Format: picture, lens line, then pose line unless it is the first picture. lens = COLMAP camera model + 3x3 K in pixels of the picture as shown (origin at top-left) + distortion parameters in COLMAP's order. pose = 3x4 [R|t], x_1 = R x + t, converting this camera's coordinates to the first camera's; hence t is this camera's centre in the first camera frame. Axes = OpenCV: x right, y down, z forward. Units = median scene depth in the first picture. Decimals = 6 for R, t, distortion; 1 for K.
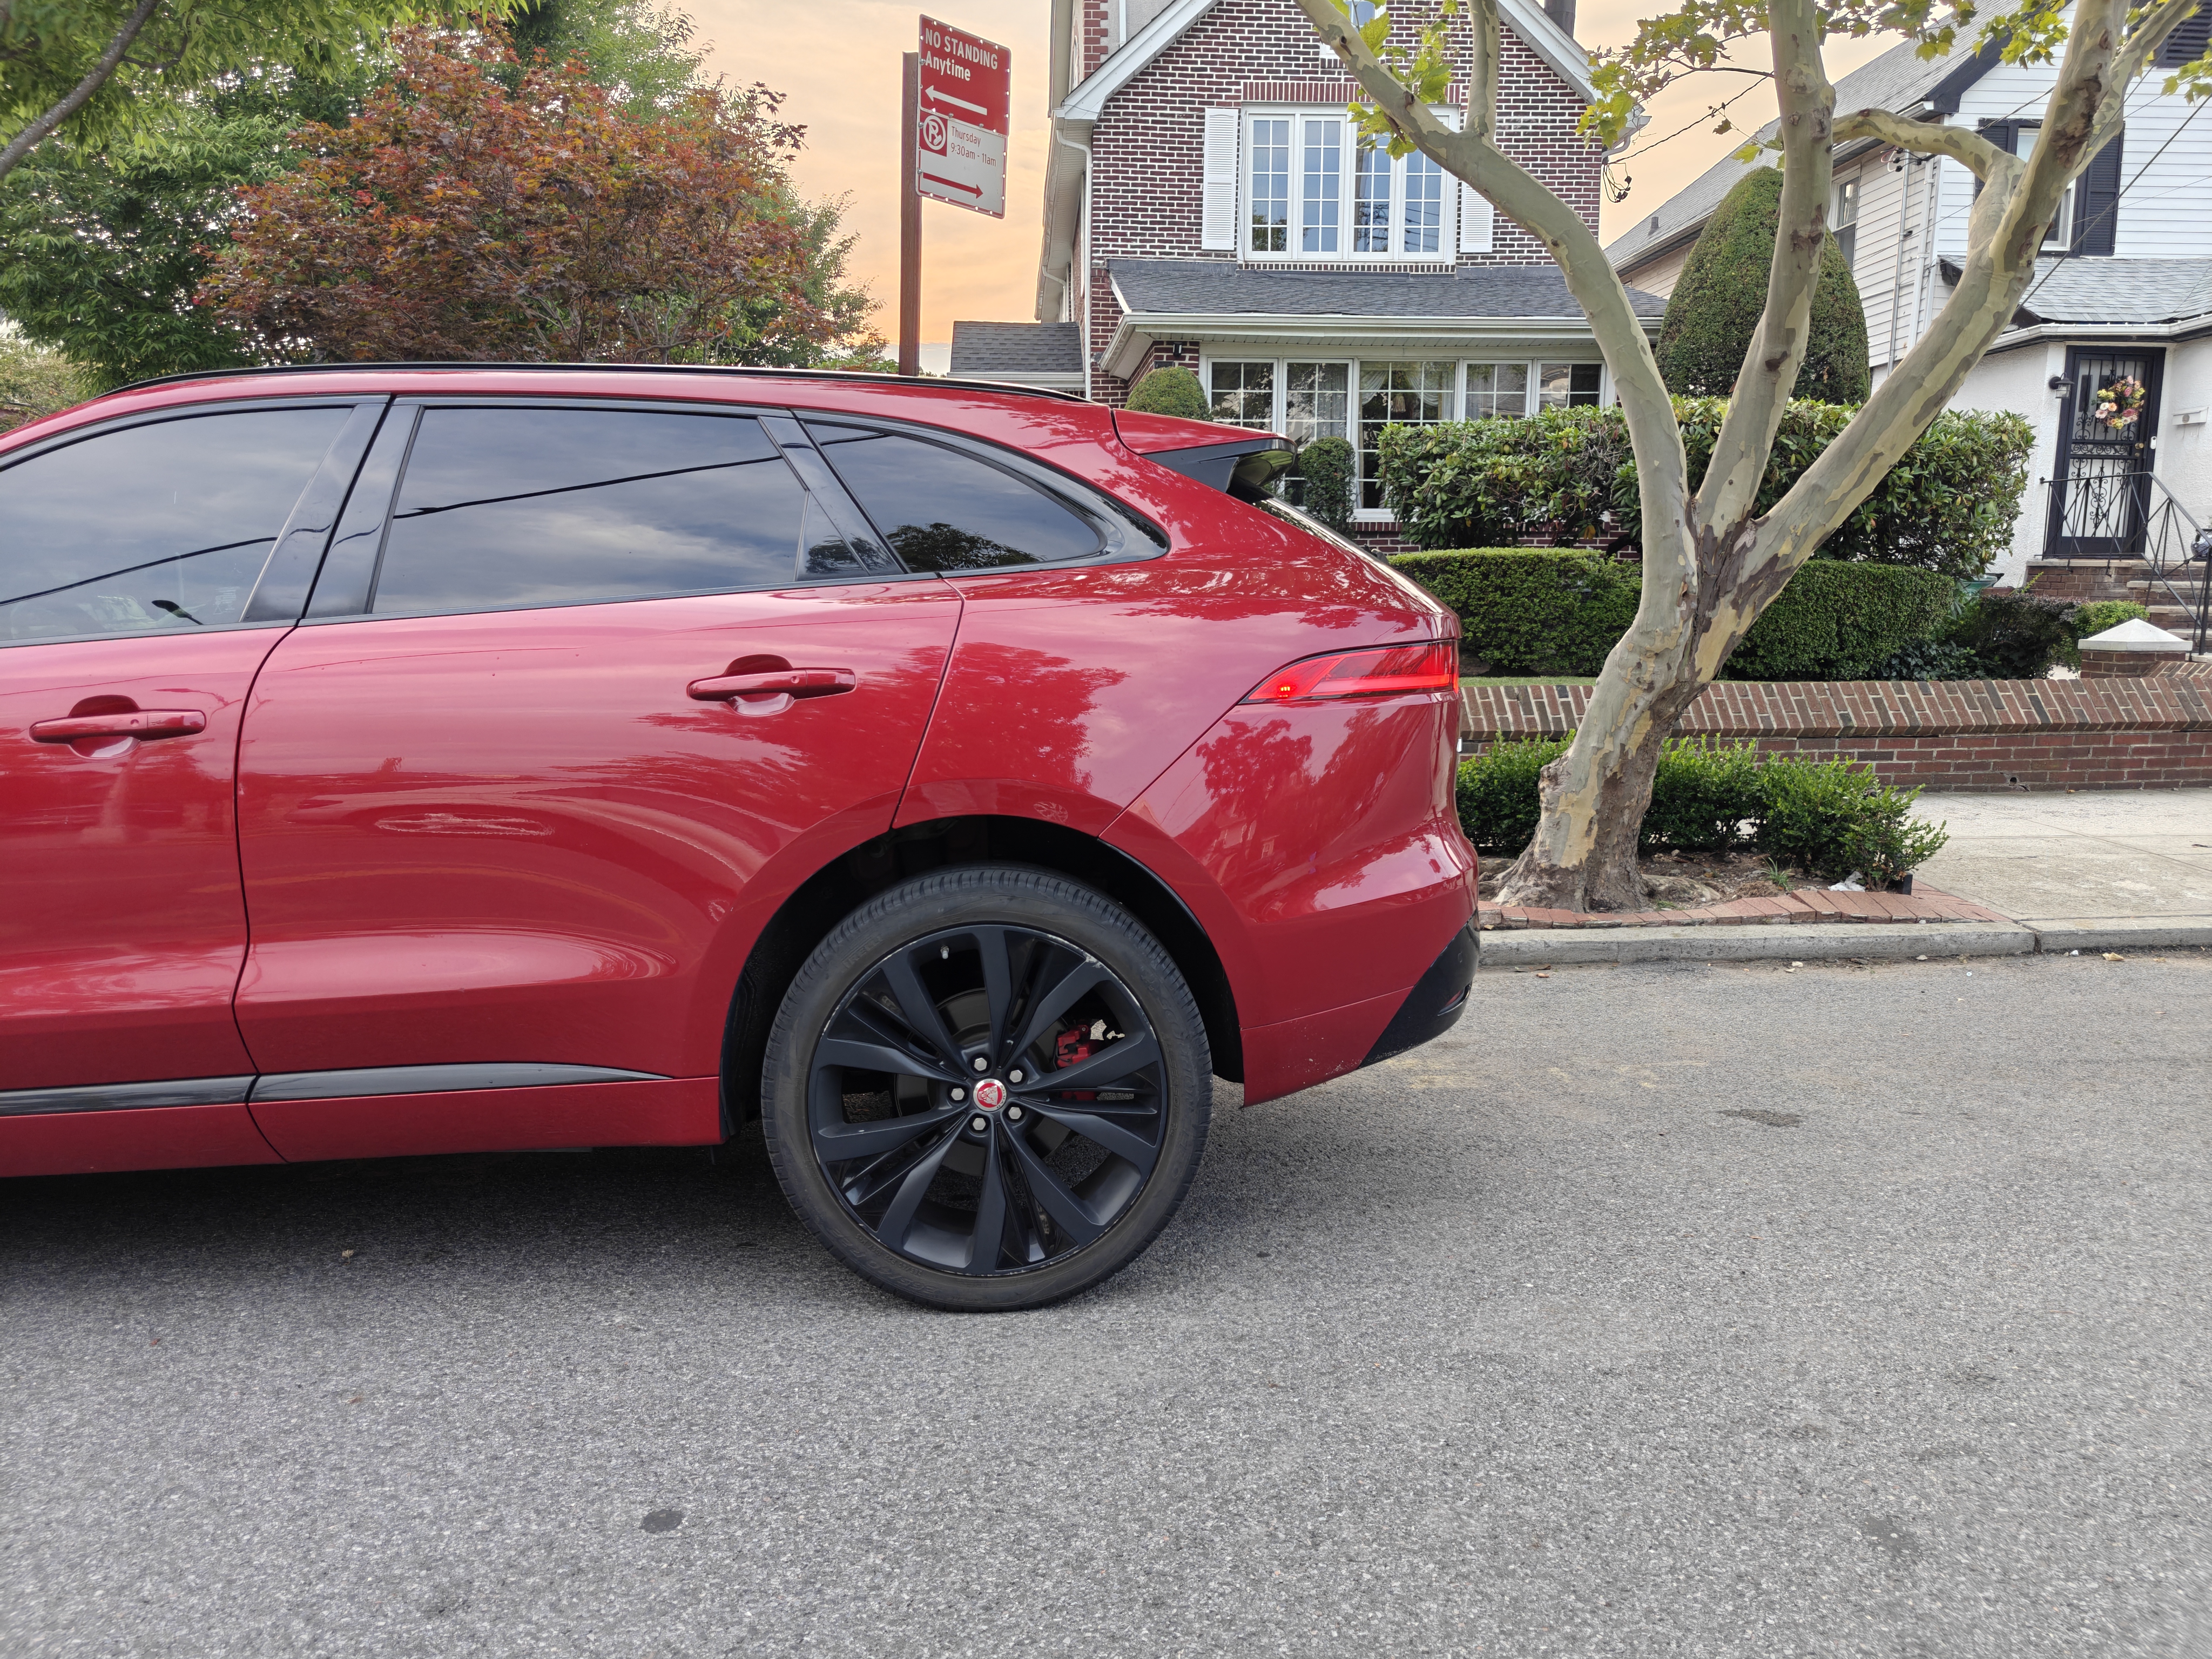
lens RADIAL K [[1692.0, 0, 1108.6], [0, 1692.0, 853.2], [0, 0, 1]] dist [0.003045, 0.009540]
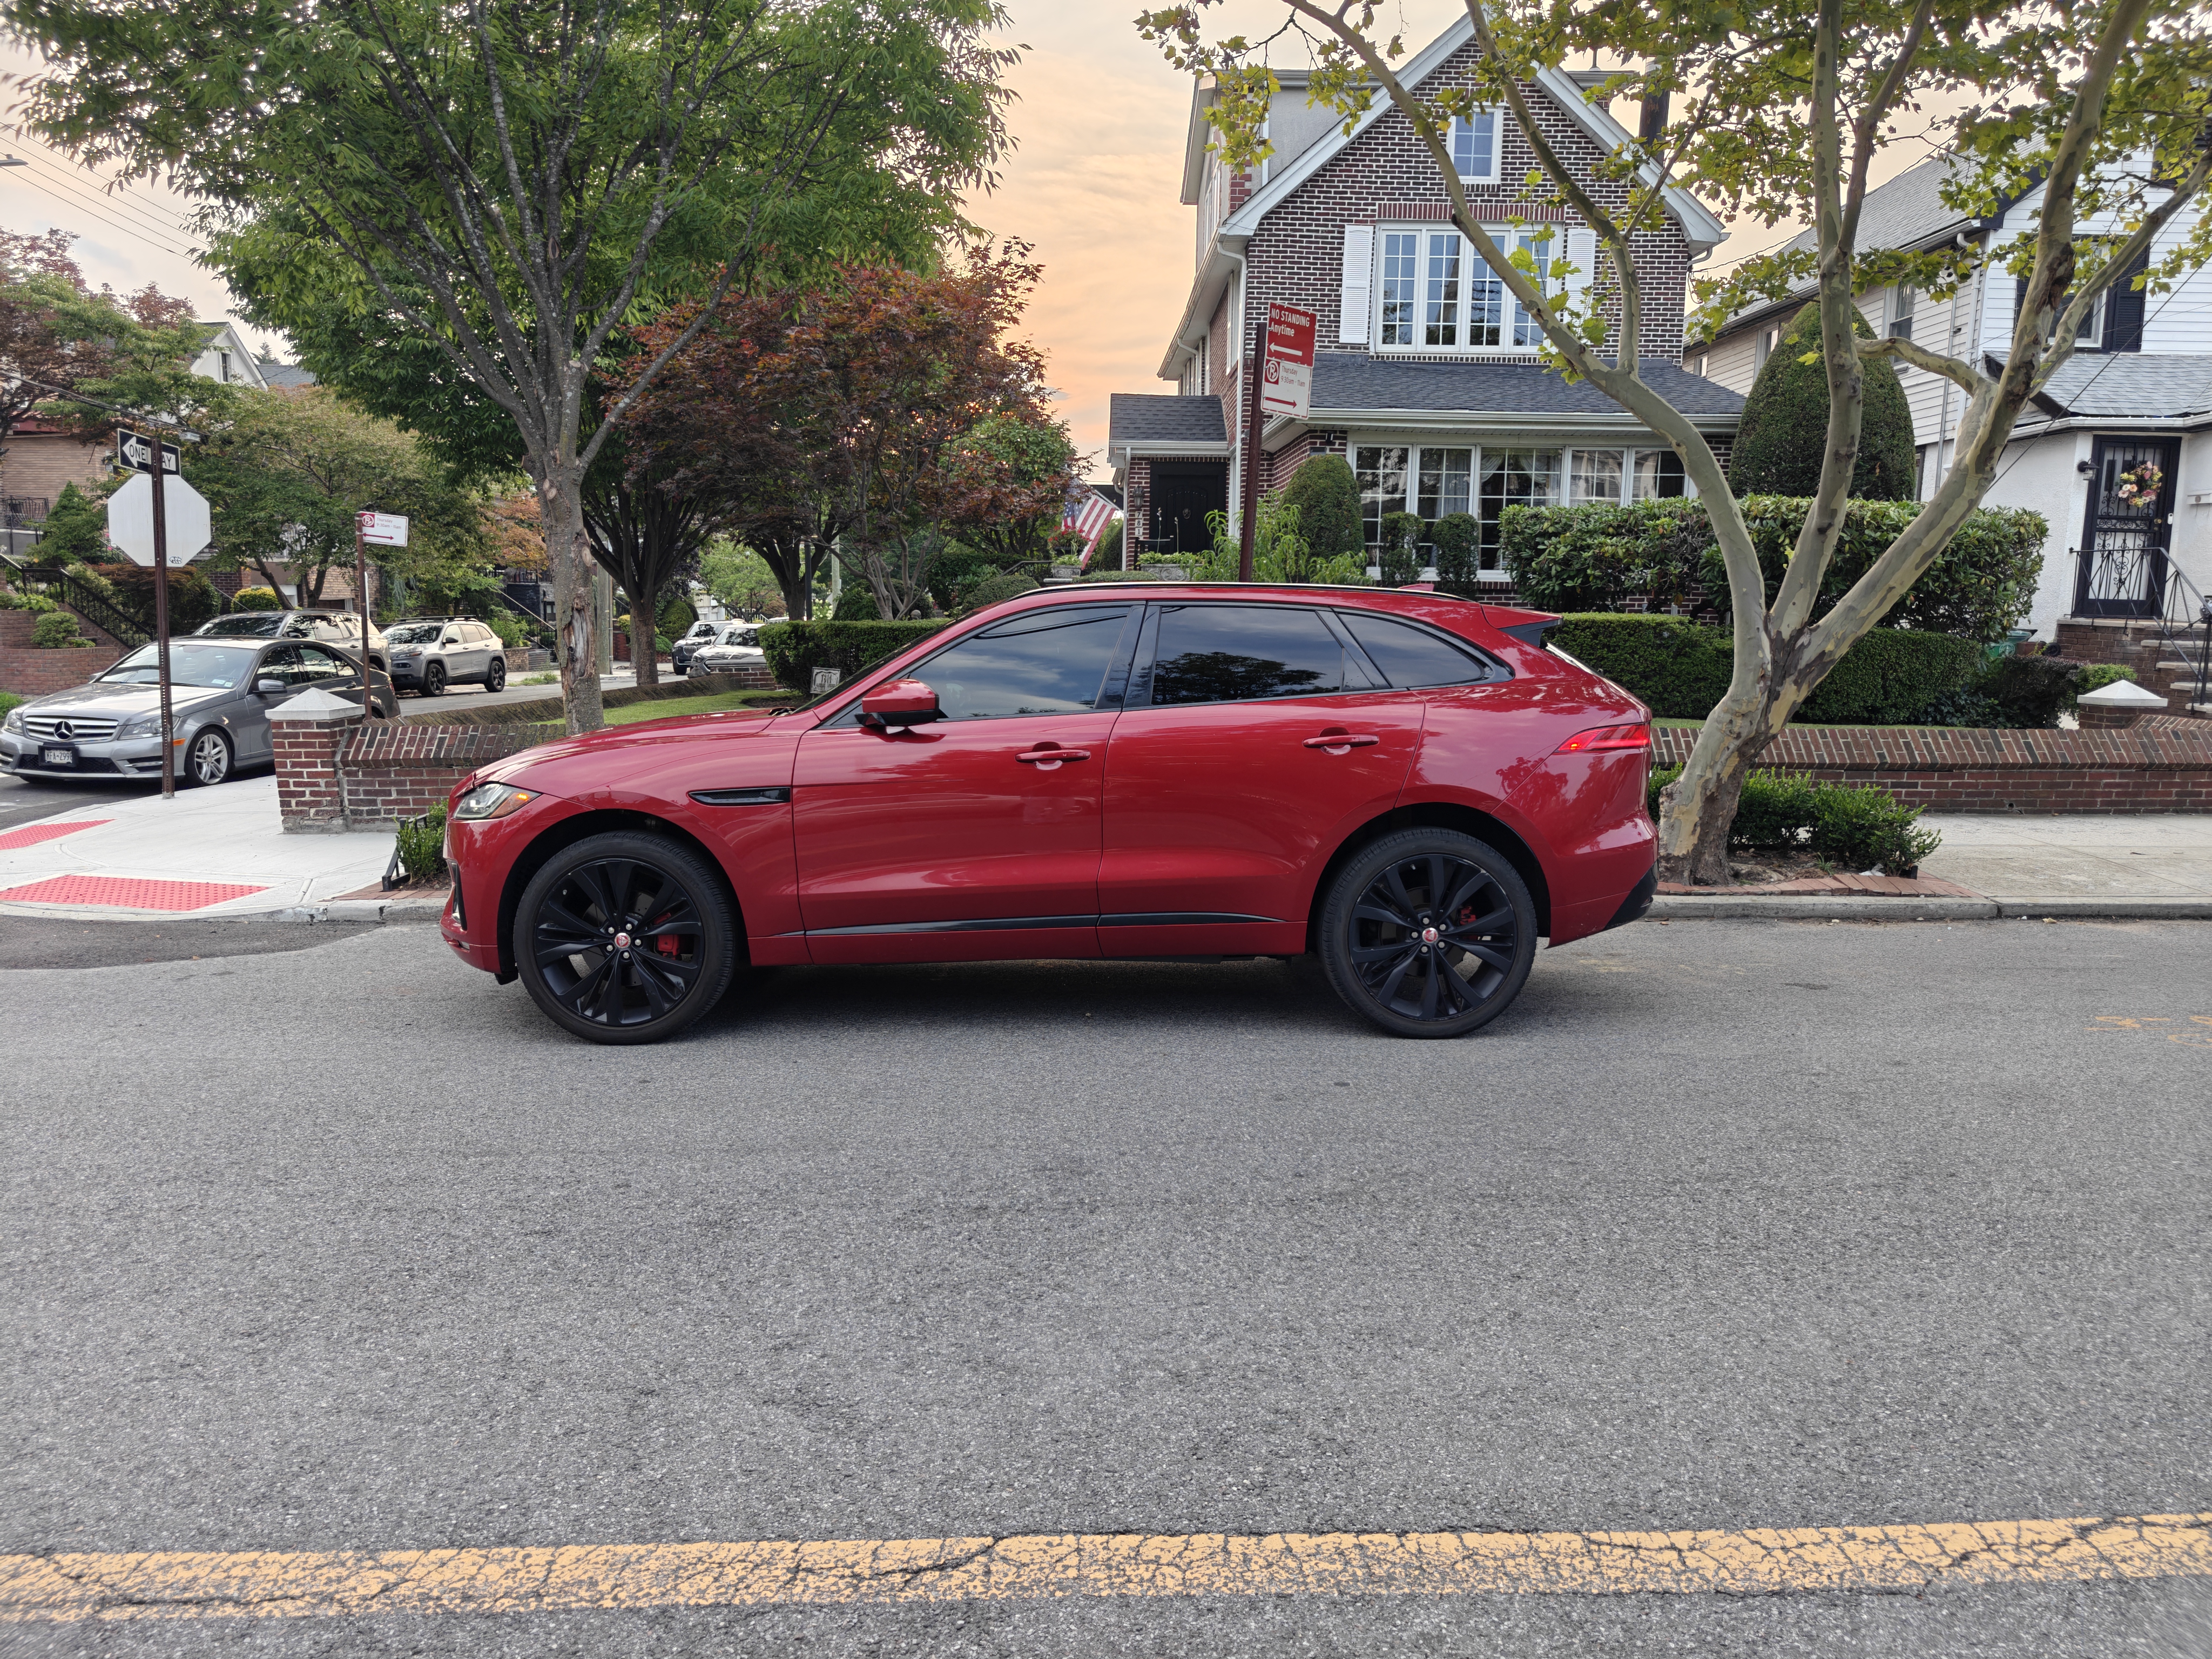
lens RADIAL K [[1632.0, 0, 1106.0], [0, 1632.0, 829.5], [0, 0, 1]] dist [0.009453, -0.007305]
pose [[0.998707, 0.019683, -0.046878, -0.078149], [-0.020727, 0.999545, -0.021901, 0.013036], [0.046426, 0.022844, 0.998661, -0.216504]]
